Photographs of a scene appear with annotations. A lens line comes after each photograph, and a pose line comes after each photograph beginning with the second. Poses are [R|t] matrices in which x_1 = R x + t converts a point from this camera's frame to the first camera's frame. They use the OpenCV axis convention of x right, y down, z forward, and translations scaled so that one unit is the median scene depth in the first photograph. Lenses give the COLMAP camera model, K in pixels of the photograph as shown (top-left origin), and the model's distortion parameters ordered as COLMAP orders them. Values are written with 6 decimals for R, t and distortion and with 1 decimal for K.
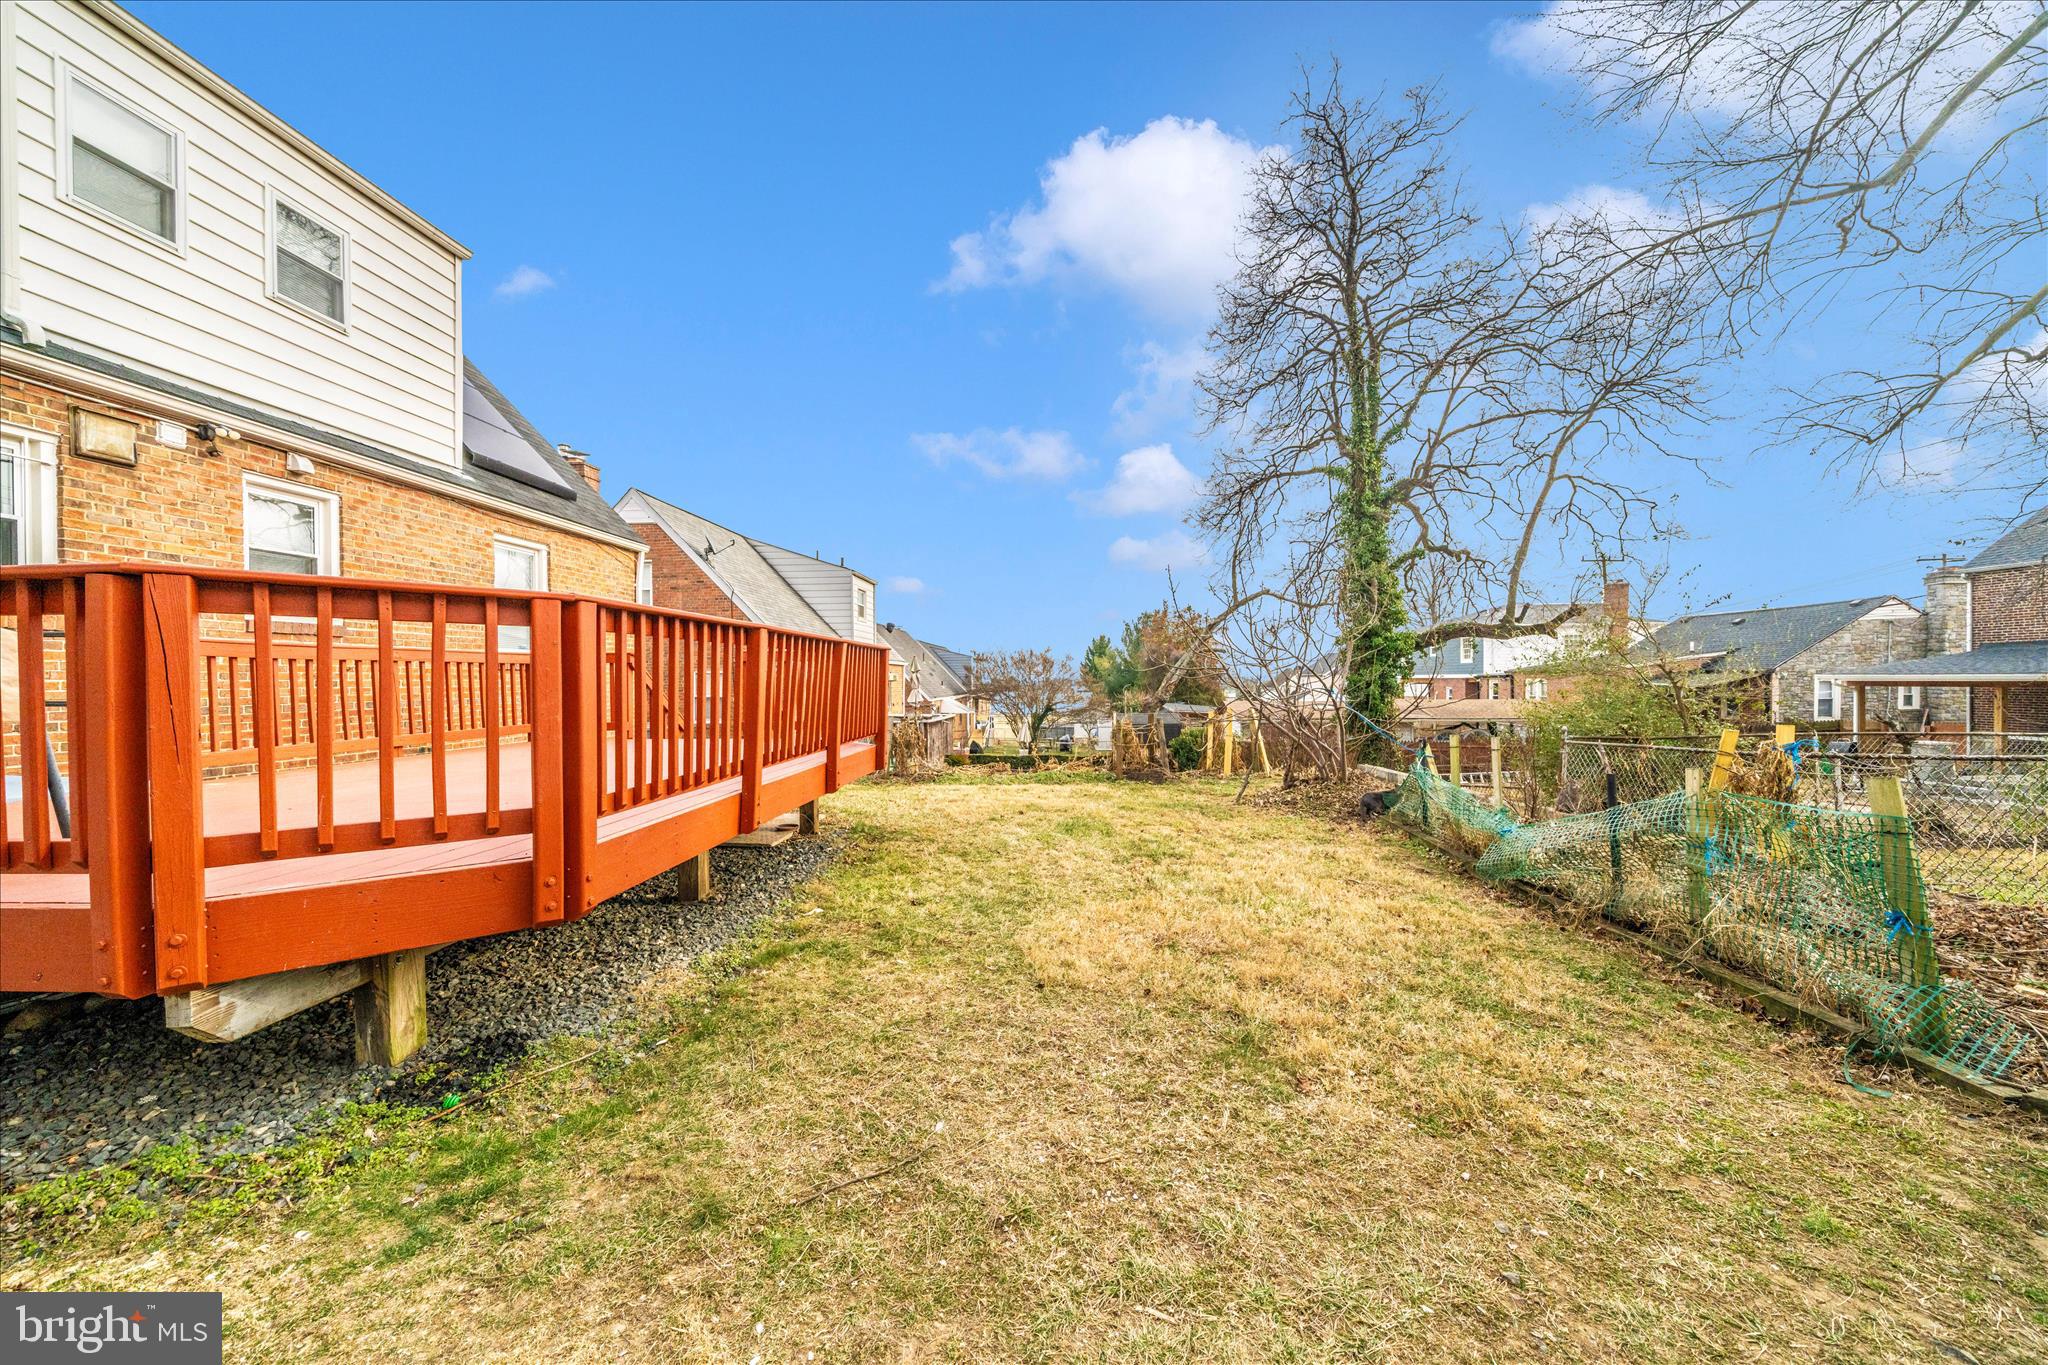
lens RADIAL K [[732.7, 0, 1022.6], [0, 732.7, 686.4], [0, 0, 1]] dist [-0.002776, -0.000285]
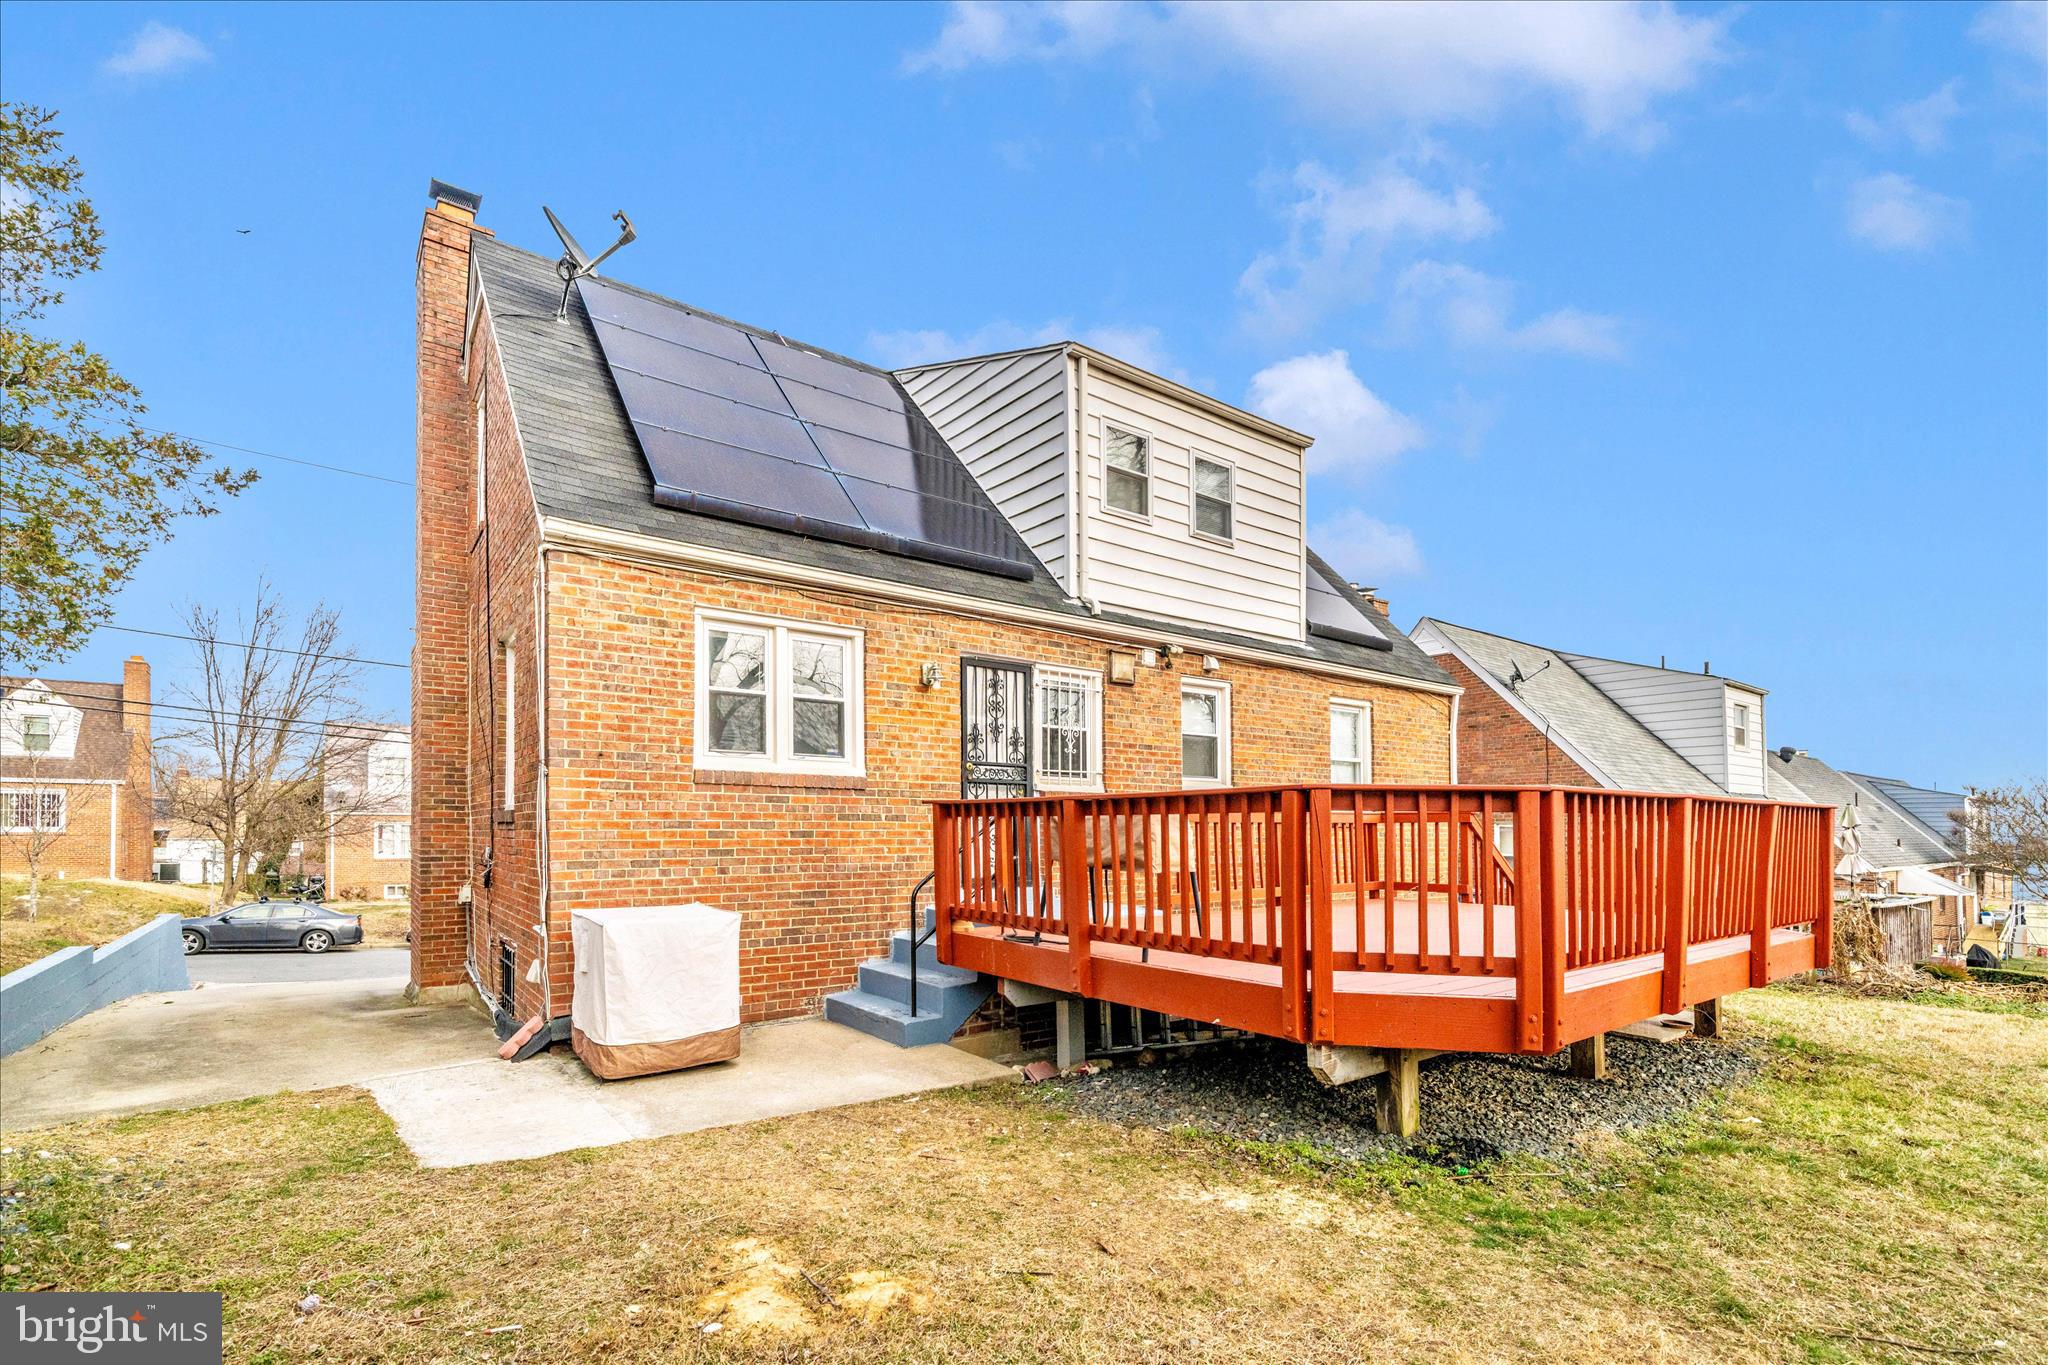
lens RADIAL K [[929.2, 0, 1021.7], [0, 929.2, 803.2], [0, 0, 1]] dist [-0.000067, 0.000696]
pose [[0.651864, -0.012273, -0.758237, -0.005340], [-0.016233, 0.999414, -0.030133, -0.013980], [0.758163, 0.031951, 0.651282, -0.267689]]
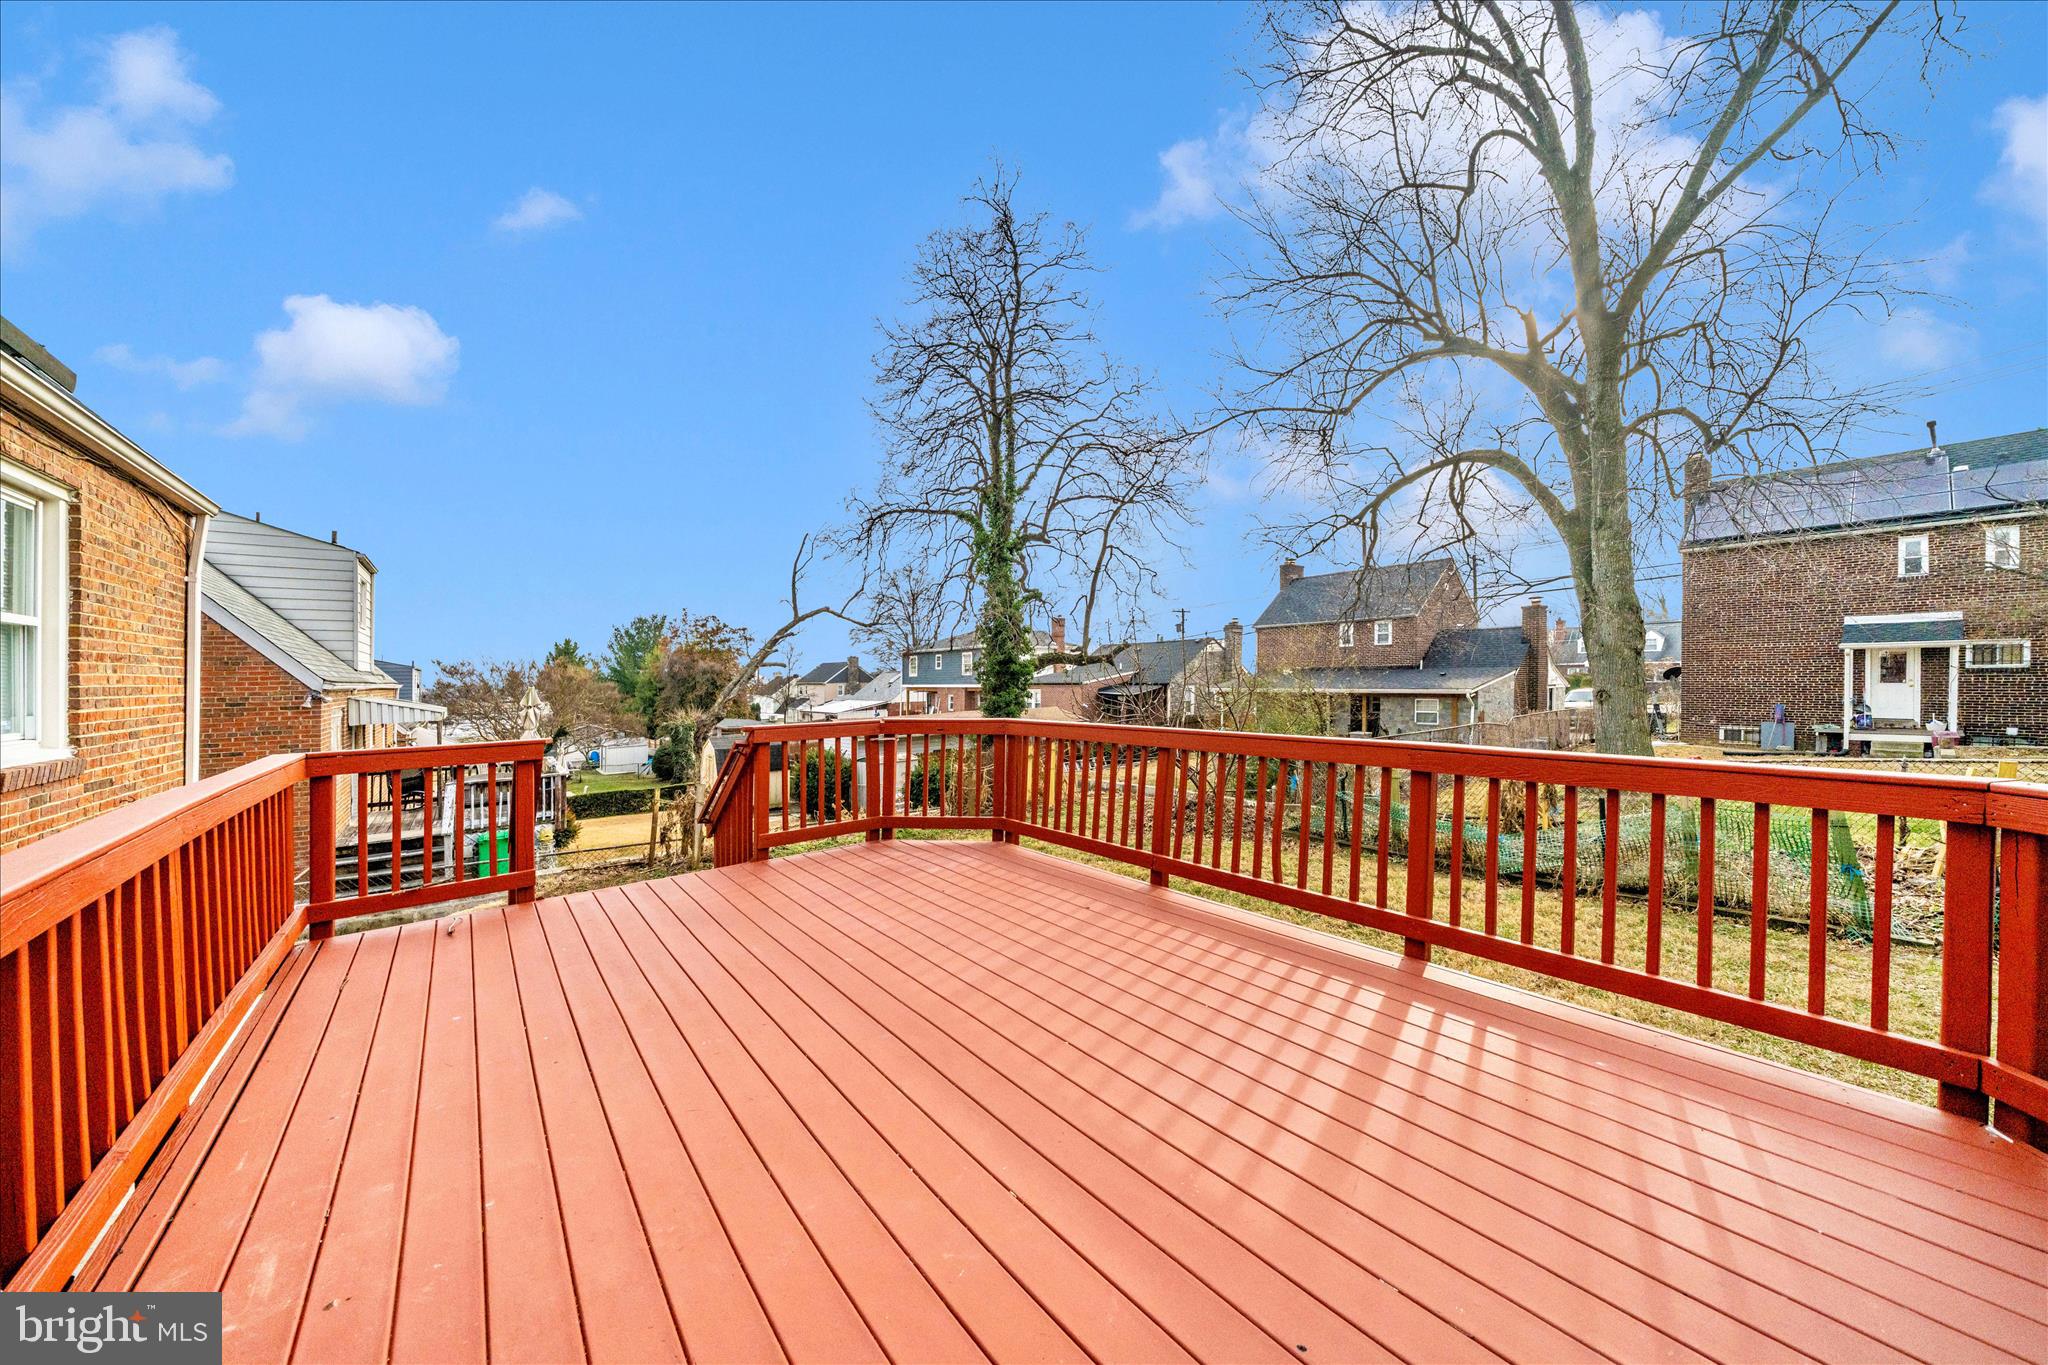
lens RADIAL K [[694.8, 0, 1024.0], [0, 694.8, 682.5], [0, 0, 1]] dist [-0.002477, -0.000207]
pose [[0.744201, -0.010918, 0.667866, -0.760485], [0.018152, 0.999828, -0.003882, -0.100029], [-0.667709, 0.015012, 0.744271, 0.479545]]
